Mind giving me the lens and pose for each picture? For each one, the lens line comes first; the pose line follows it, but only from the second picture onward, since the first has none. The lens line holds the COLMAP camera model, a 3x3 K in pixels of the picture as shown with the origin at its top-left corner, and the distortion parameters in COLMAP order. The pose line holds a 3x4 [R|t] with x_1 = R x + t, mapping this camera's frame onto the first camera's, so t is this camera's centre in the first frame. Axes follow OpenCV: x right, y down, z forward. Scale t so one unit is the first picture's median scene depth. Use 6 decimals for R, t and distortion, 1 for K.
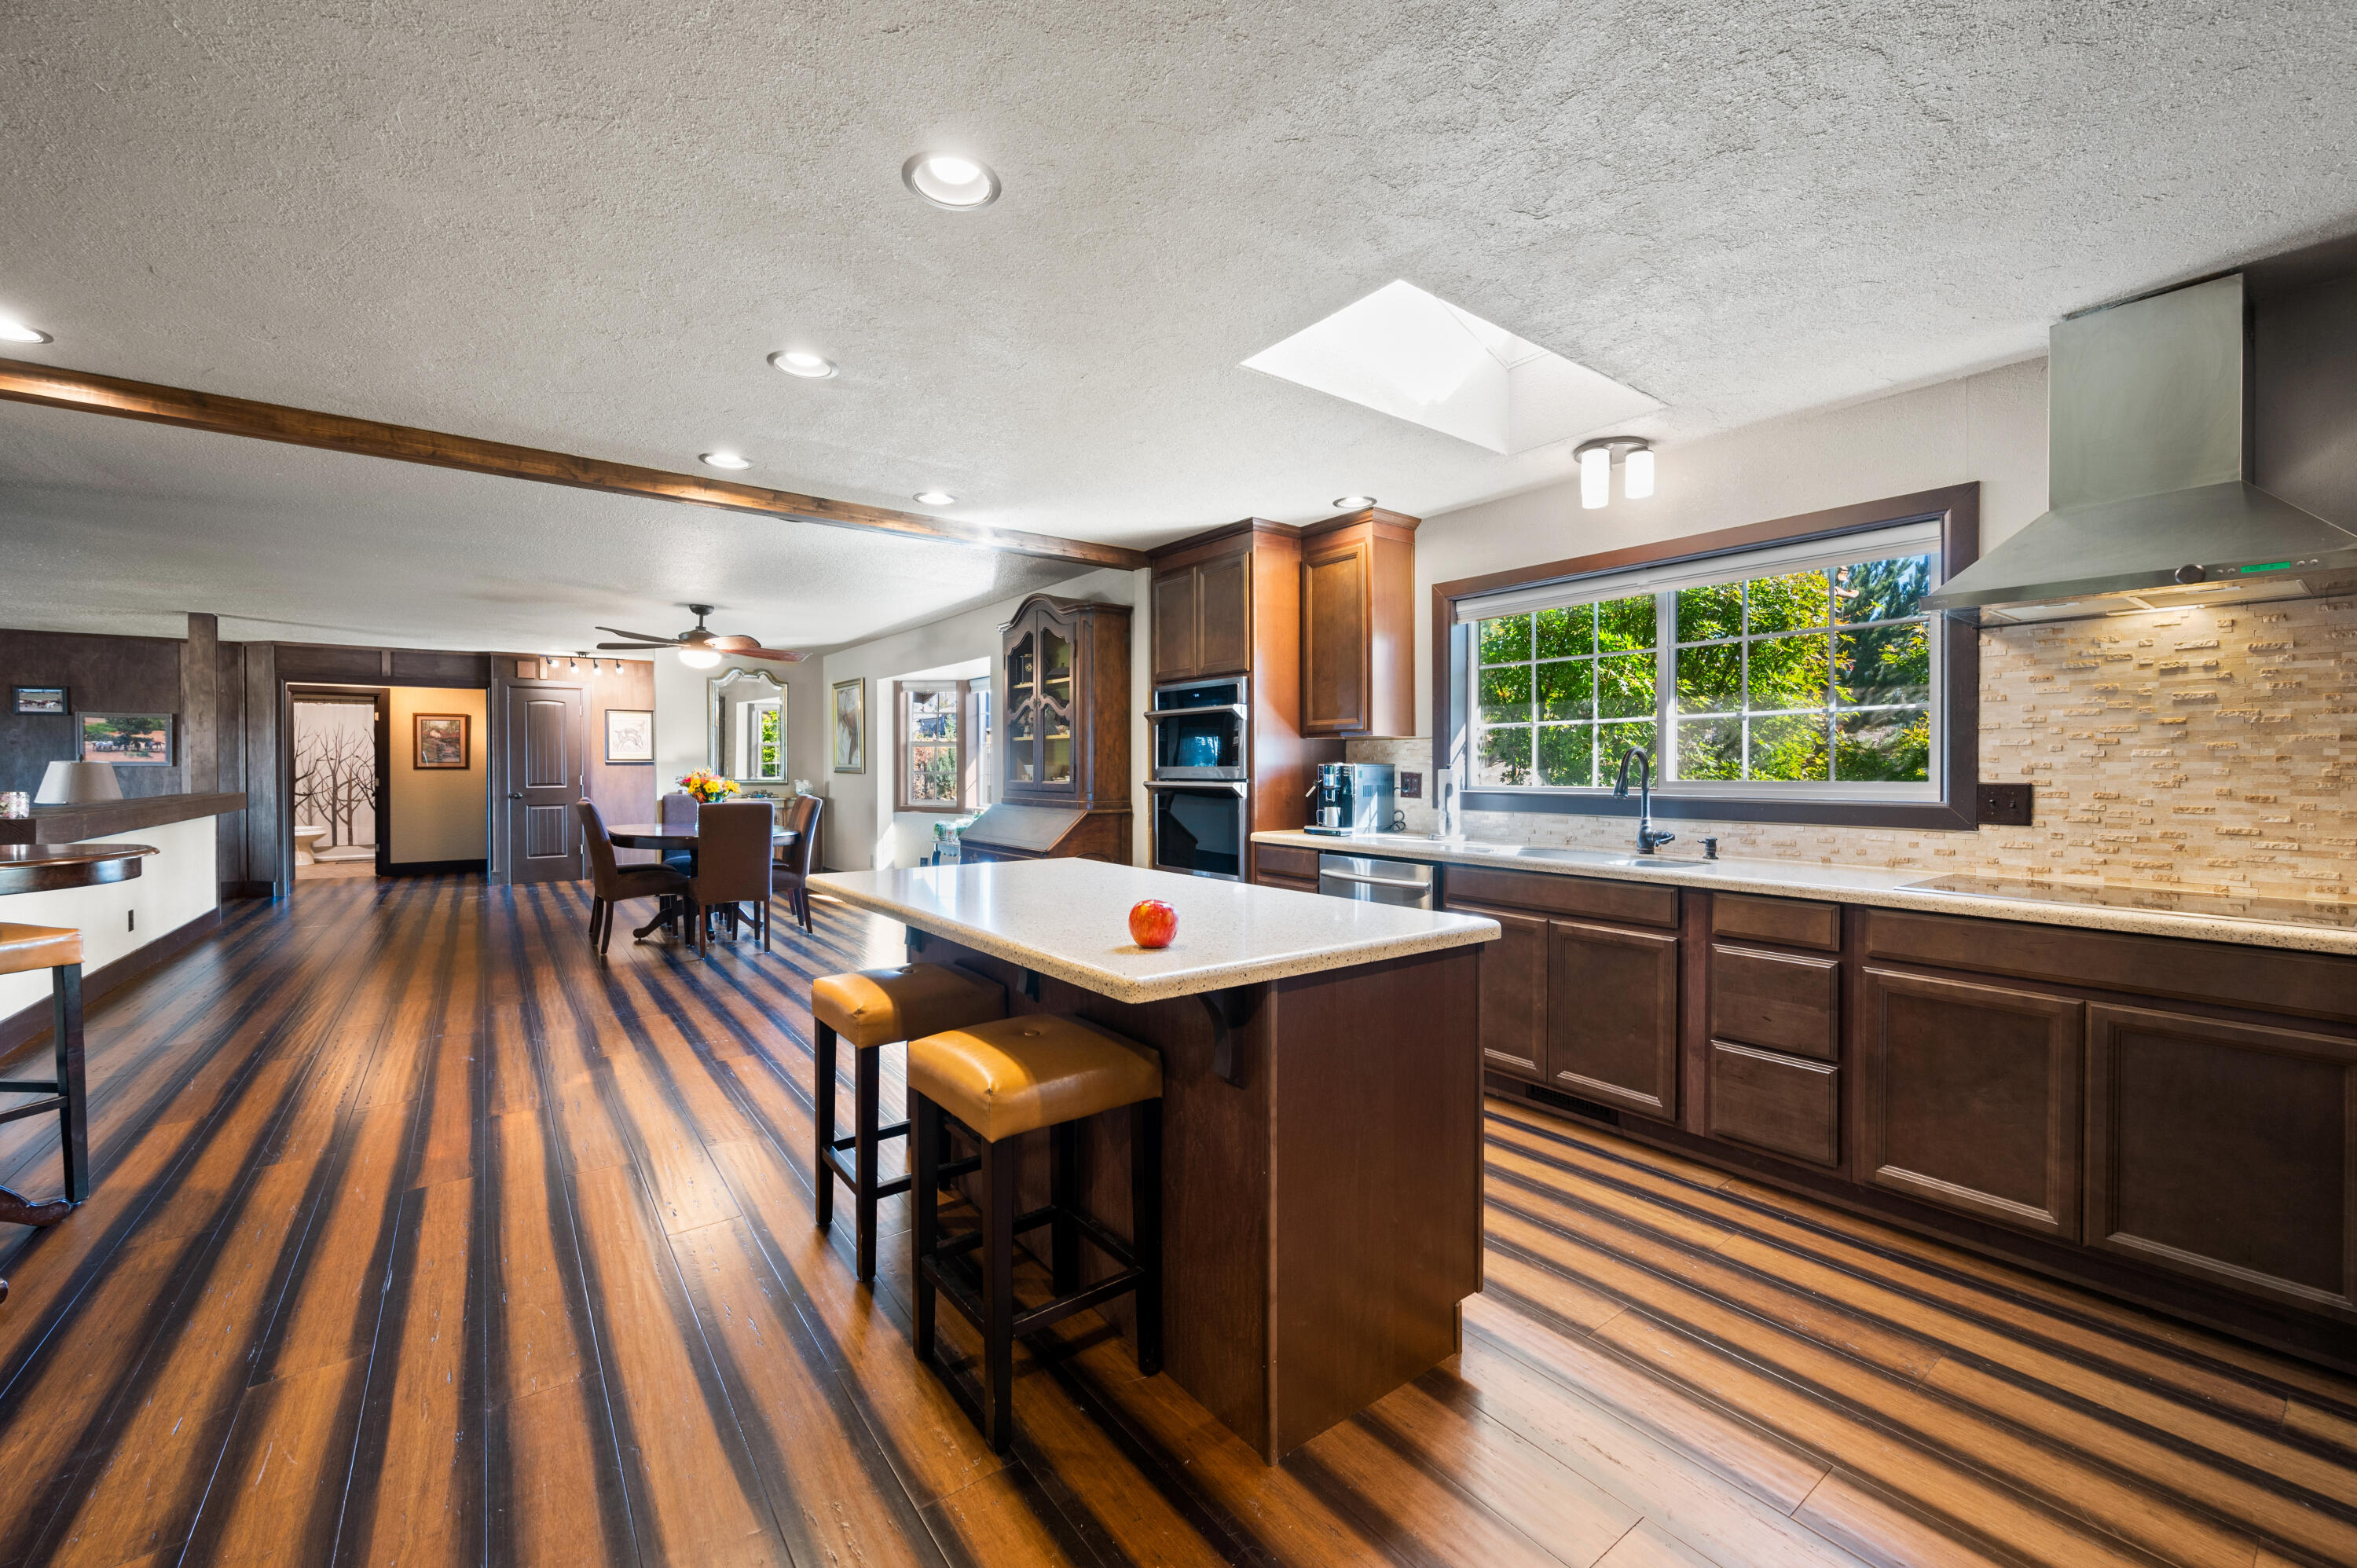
lens RADIAL K [[936.2, 0, 1177.1], [0, 936.2, 776.9], [0, 0, 1]] dist [-0.000545, 0.000297]
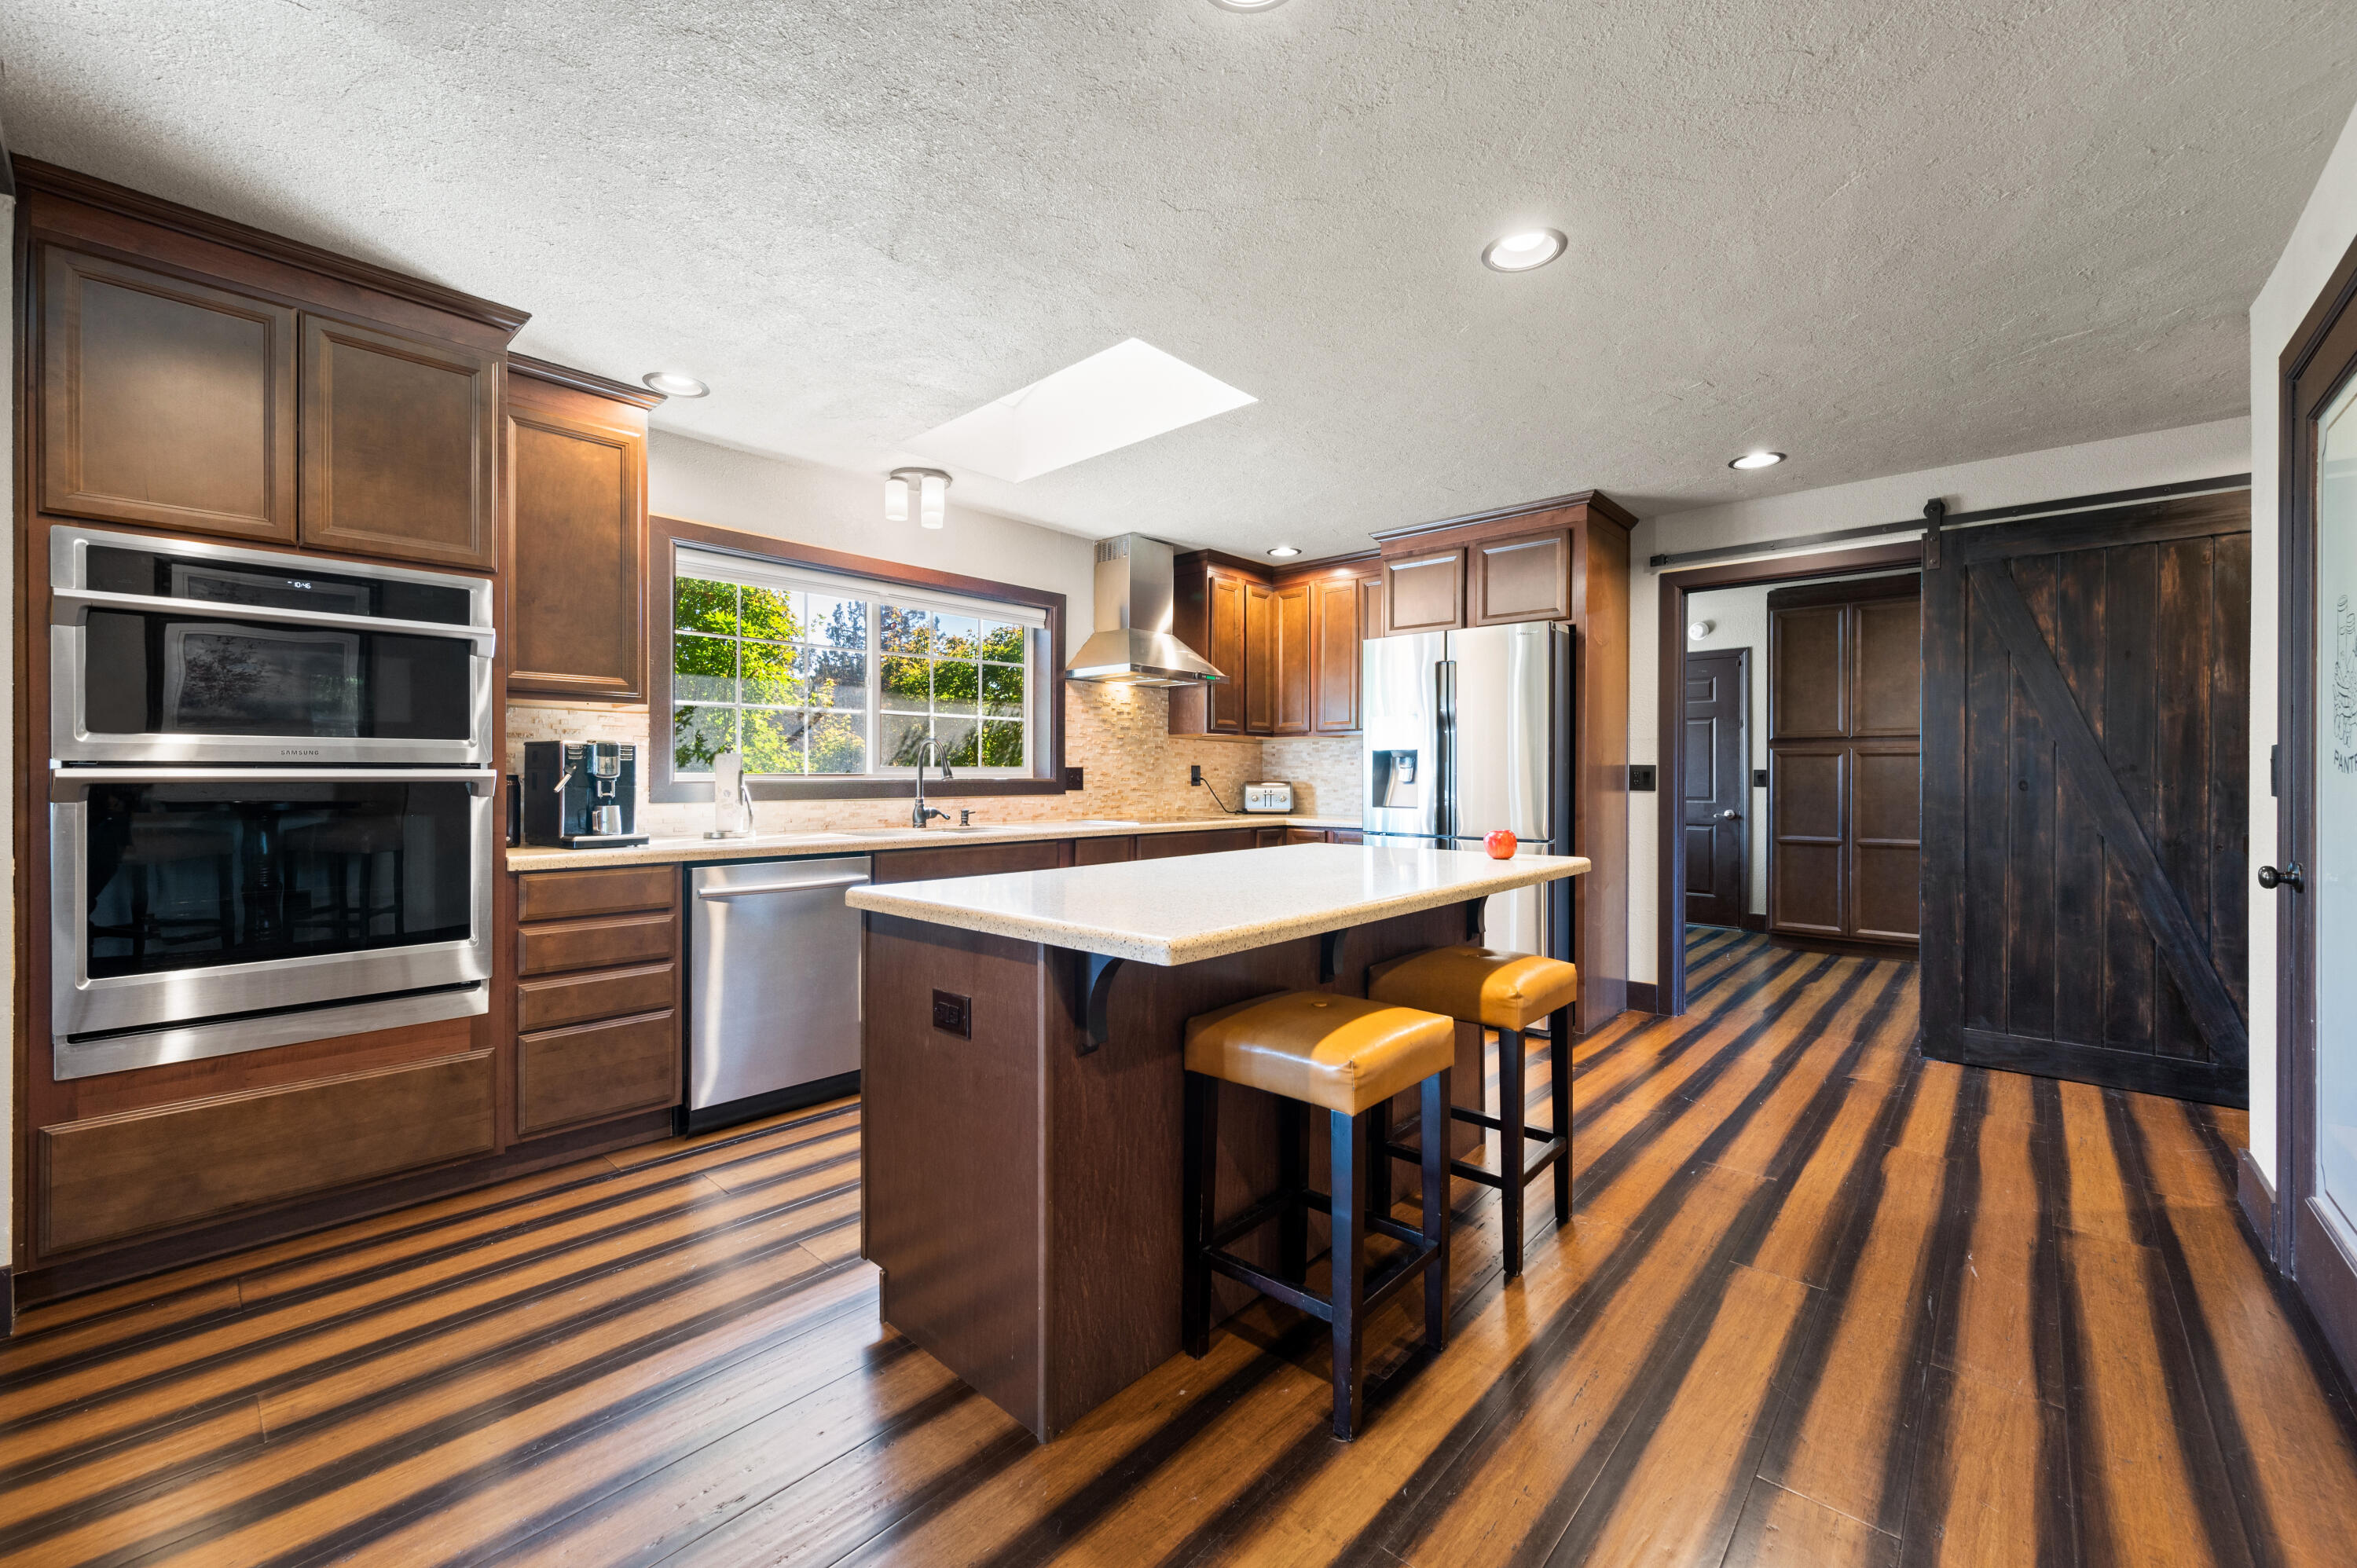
lens RADIAL K [[936.2, 0, 1185.3], [0, 936.2, 774.8], [0, 0, 1]] dist [-0.000545, 0.000297]
pose [[-0.194638, 0.001031, 0.980875, -0.661080], [0.010278, 0.999947, 0.000988, 0.015719], [-0.980821, 0.010273, -0.194638, 0.823942]]
